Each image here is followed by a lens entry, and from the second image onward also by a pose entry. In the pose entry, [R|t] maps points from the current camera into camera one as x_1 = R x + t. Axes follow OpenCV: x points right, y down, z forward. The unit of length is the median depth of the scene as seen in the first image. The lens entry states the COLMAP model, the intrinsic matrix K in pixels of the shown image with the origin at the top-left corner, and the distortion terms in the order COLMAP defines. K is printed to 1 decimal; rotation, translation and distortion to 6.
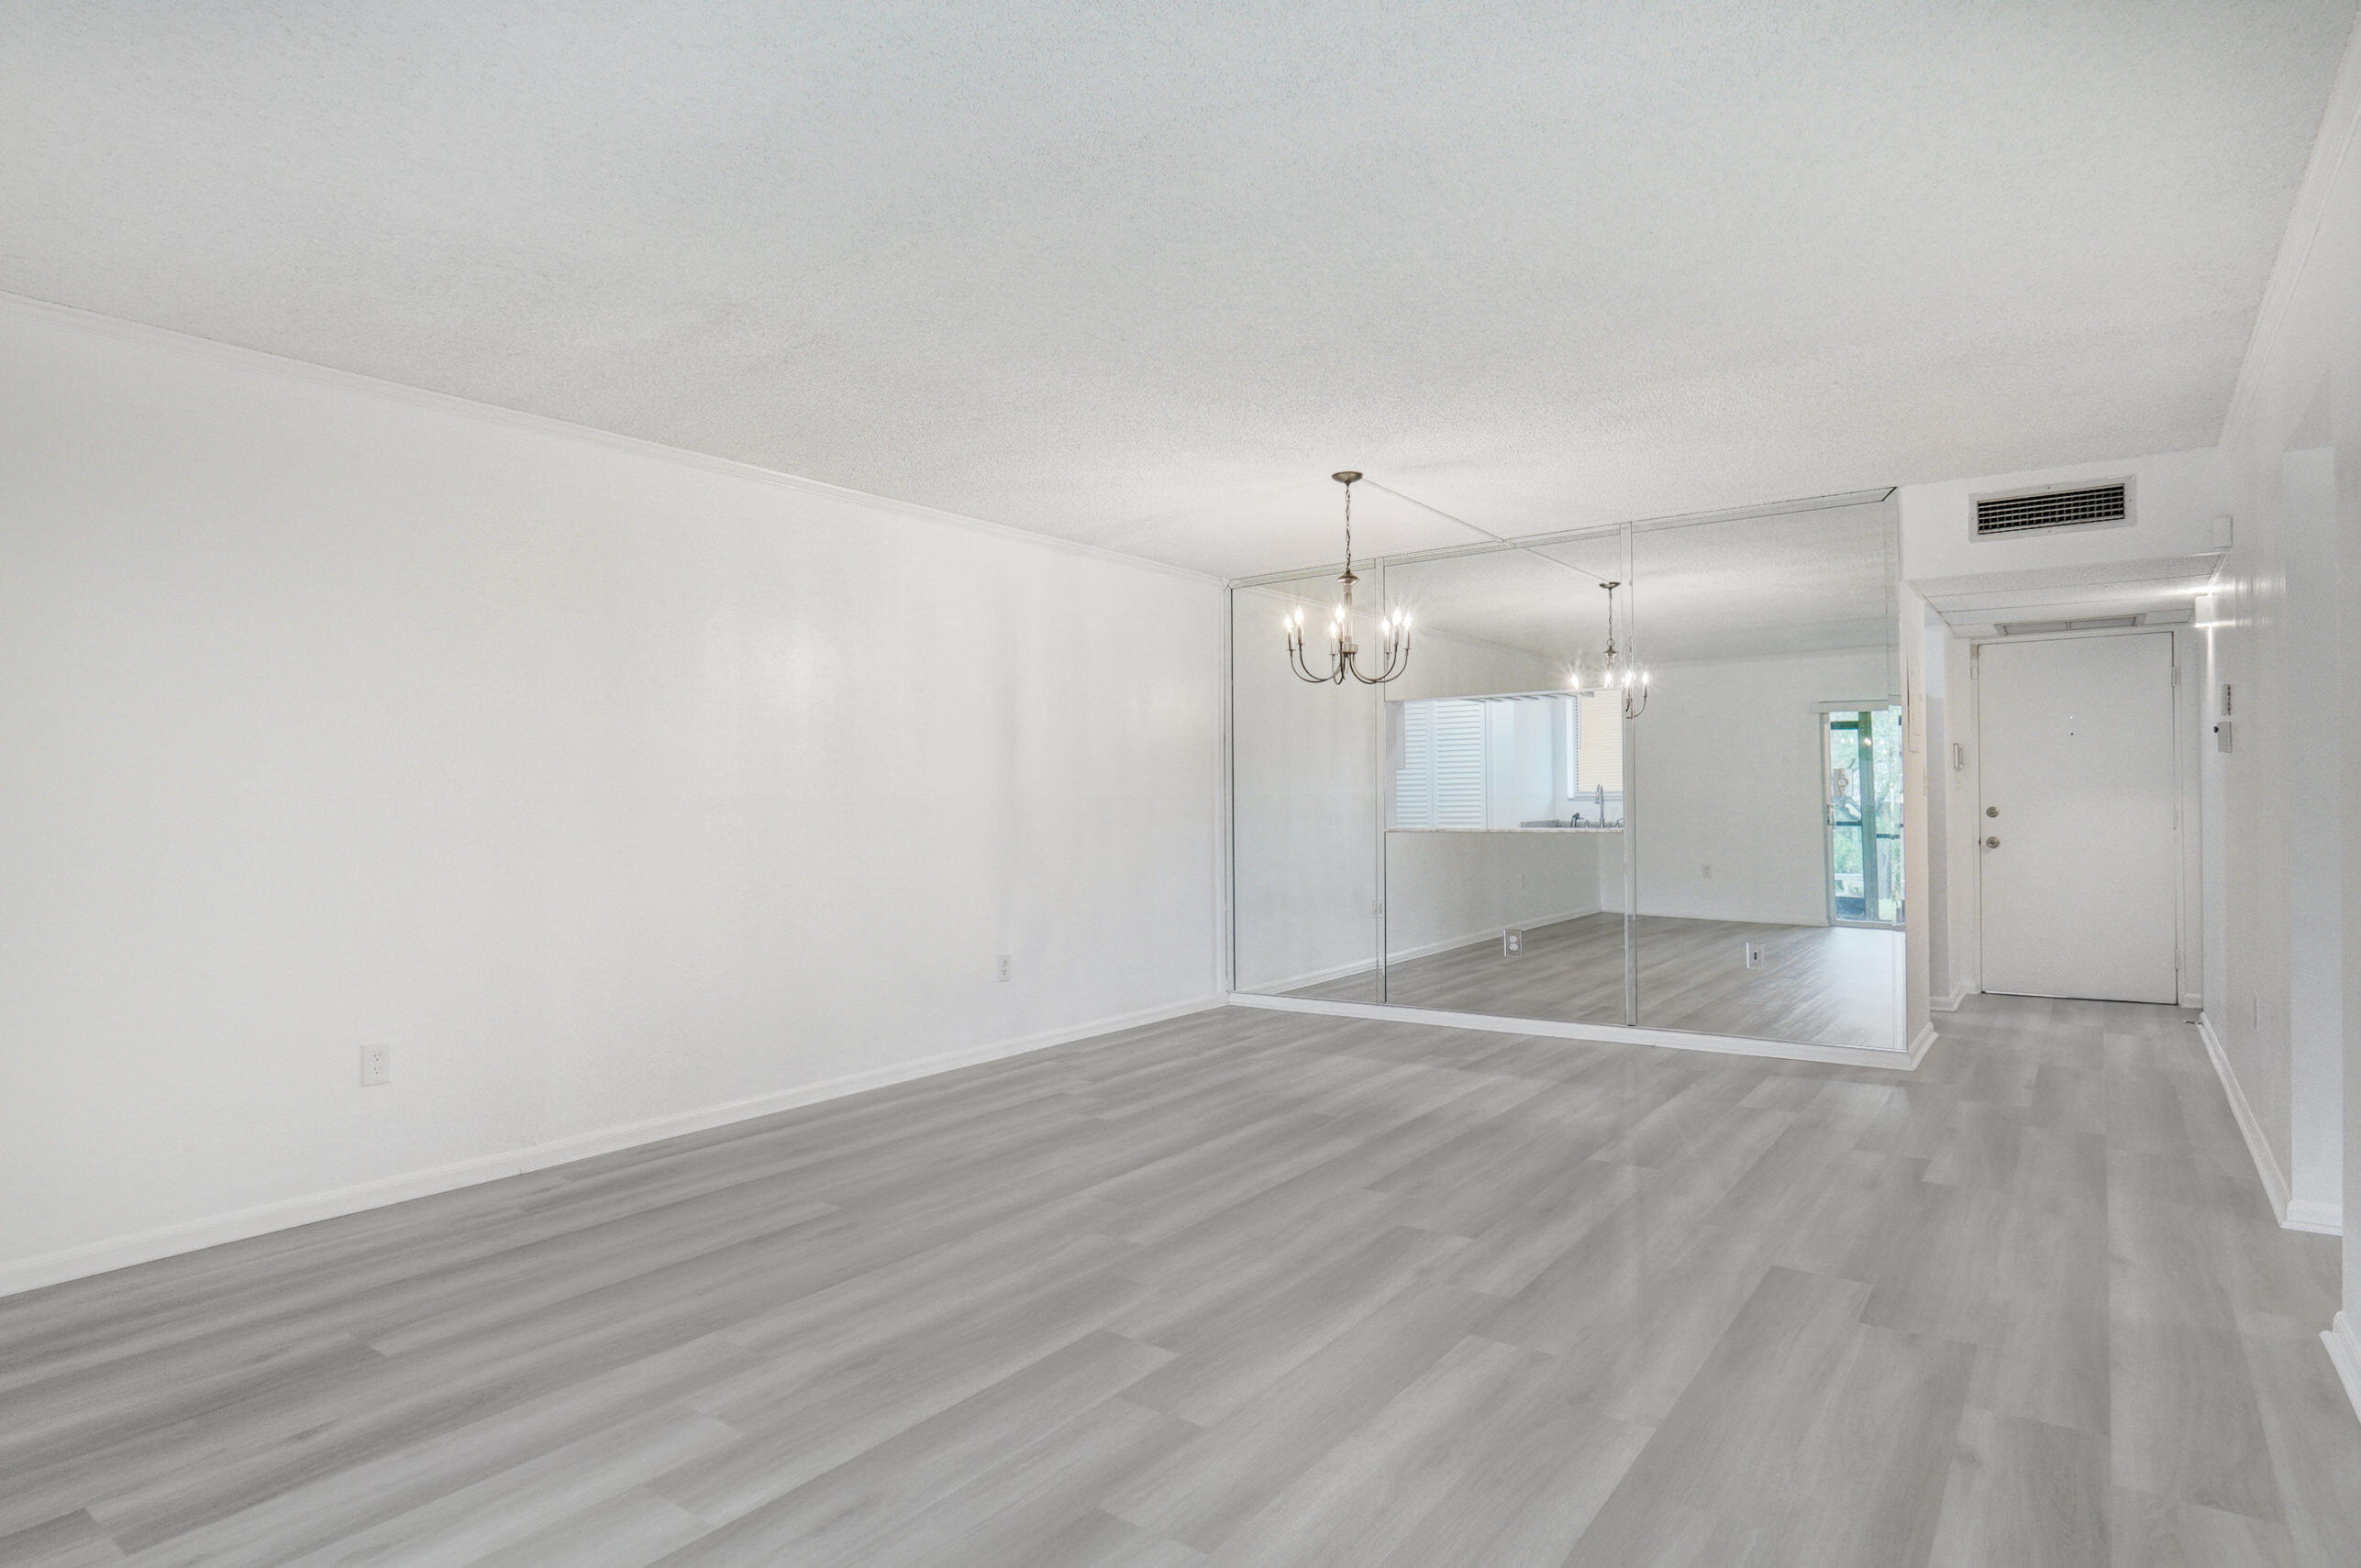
lens RADIAL K [[1276.2, 0, 1175.6], [0, 1276.2, 788.8], [0, 0, 1]] dist [-0.032652, 0.004558]
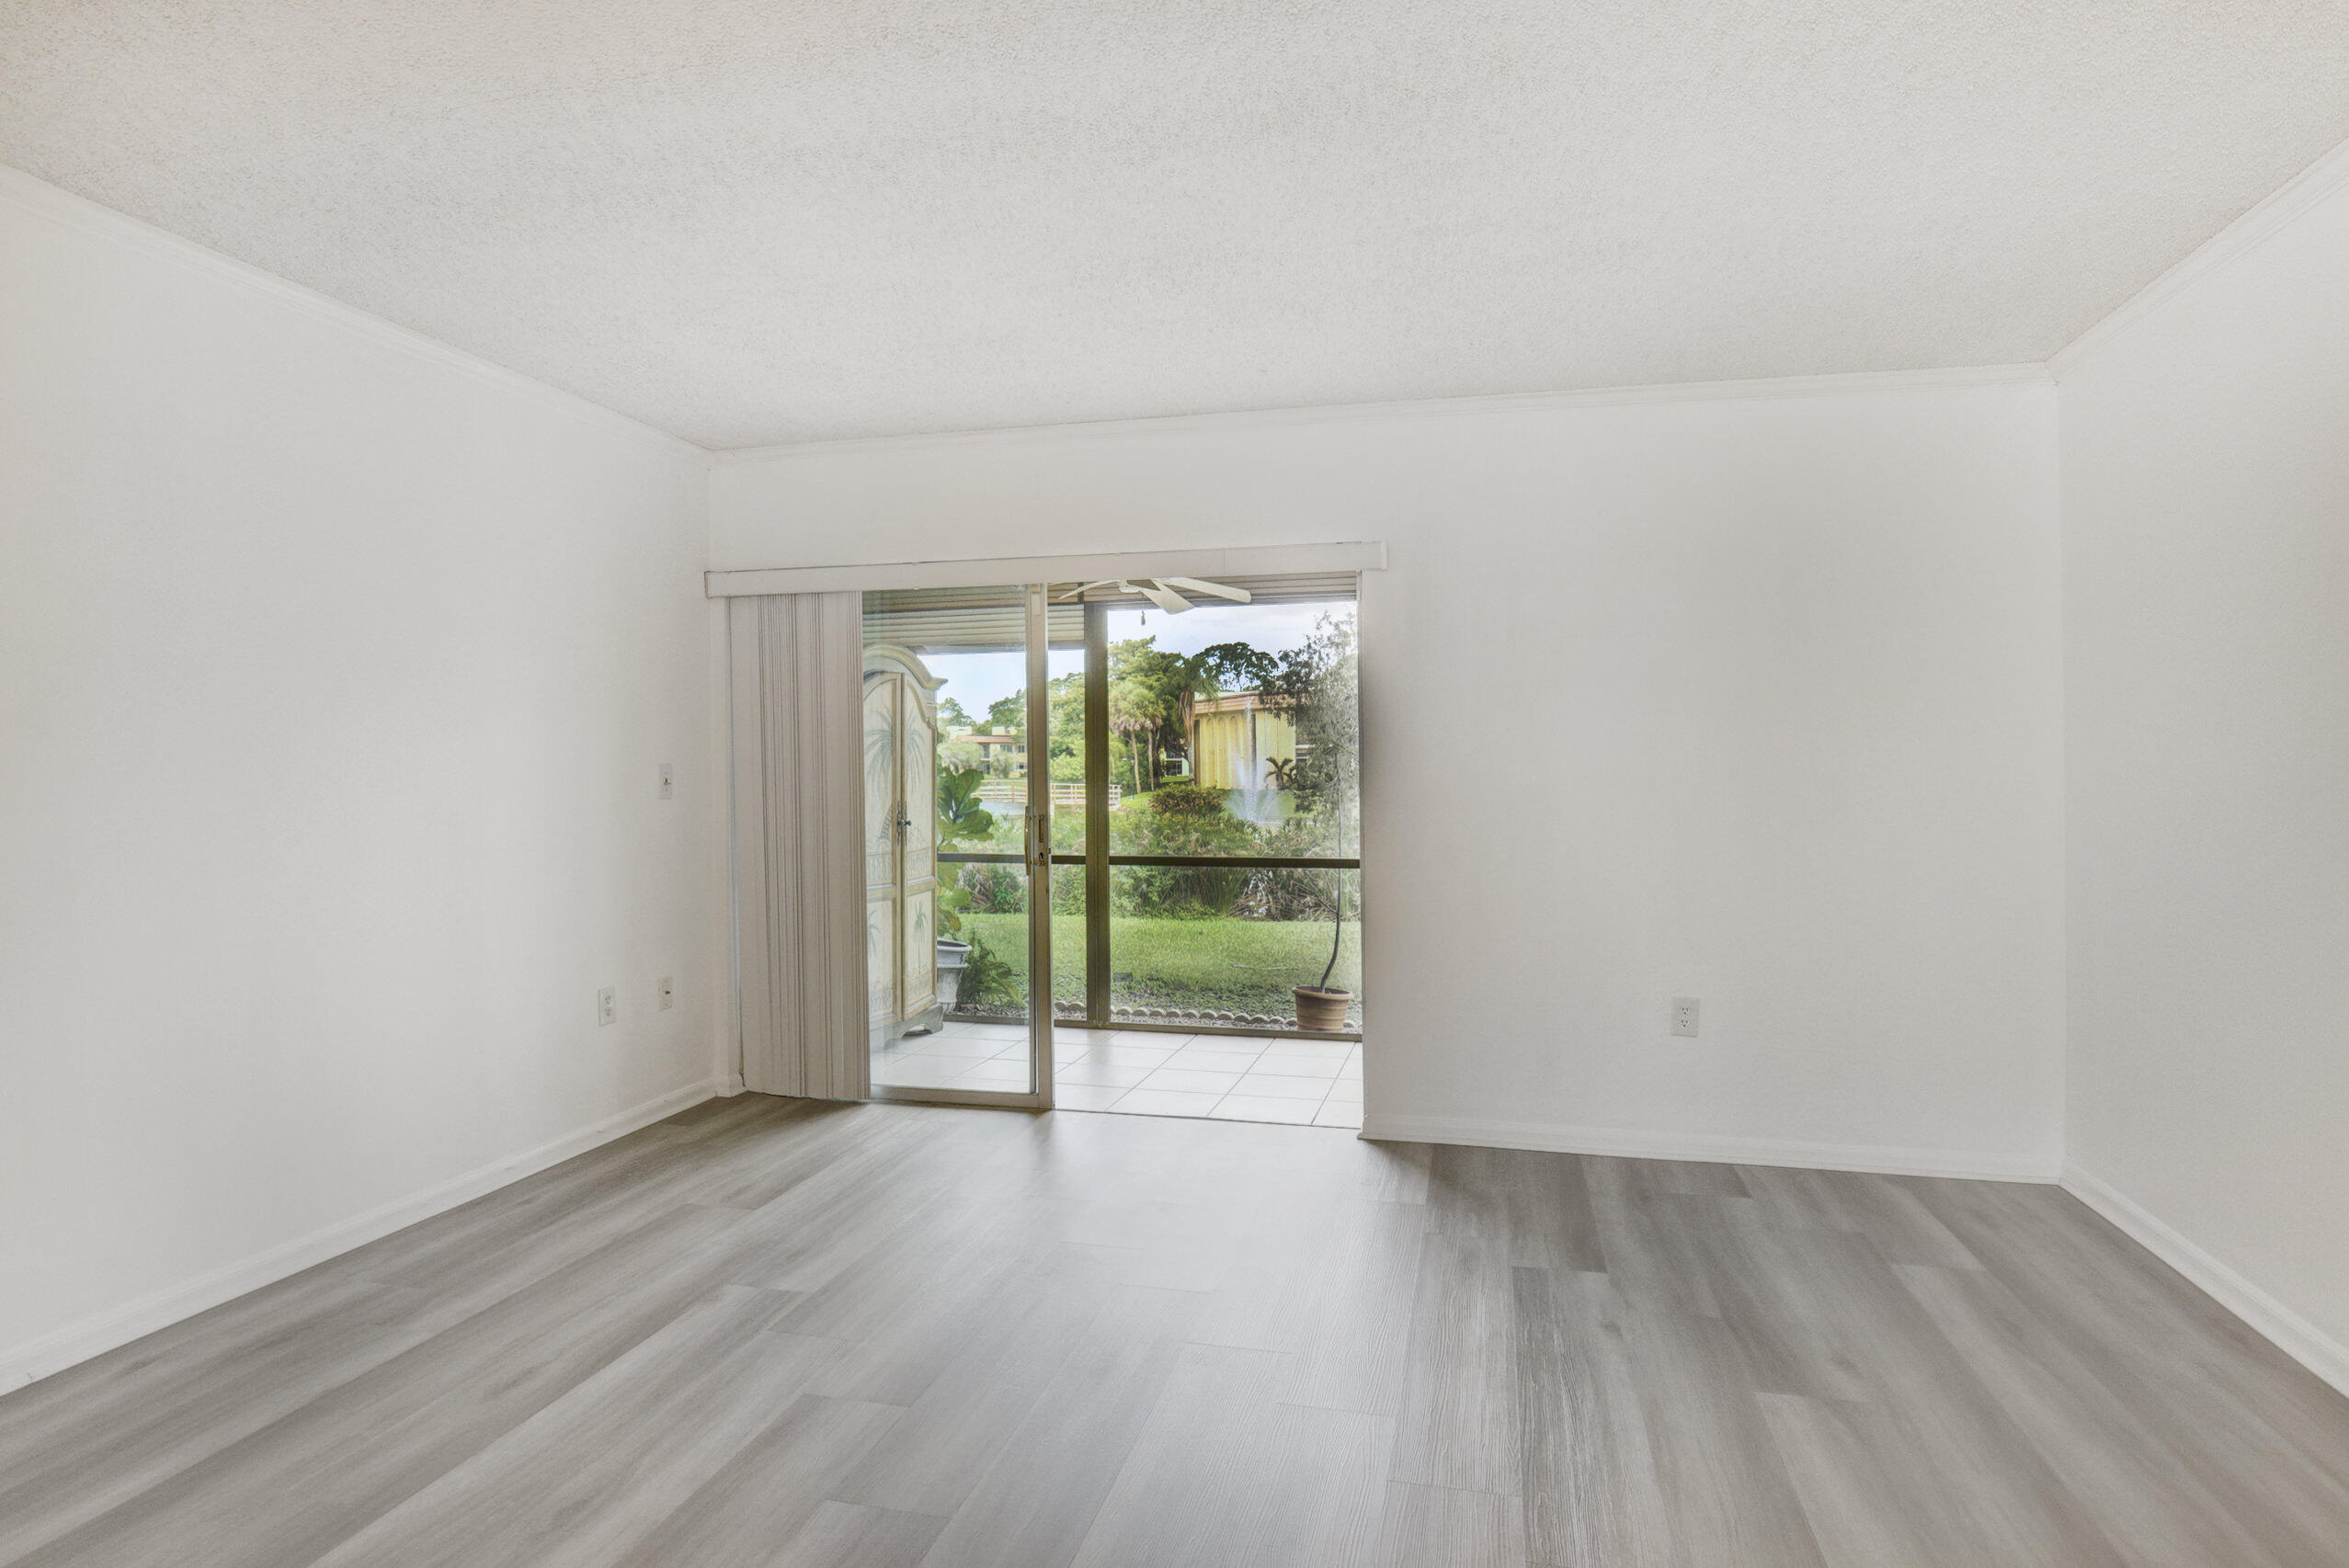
lens RADIAL K [[1269.8, 0, 1179.7], [0, 1269.8, 785.4], [0, 0, 1]] dist [-0.032652, 0.004558]
pose [[-0.921257, 0.020766, -0.388401, 0.100889], [0.018000, 0.999780, 0.010759, -0.012856], [0.388539, 0.002921, -0.921428, 1.479804]]
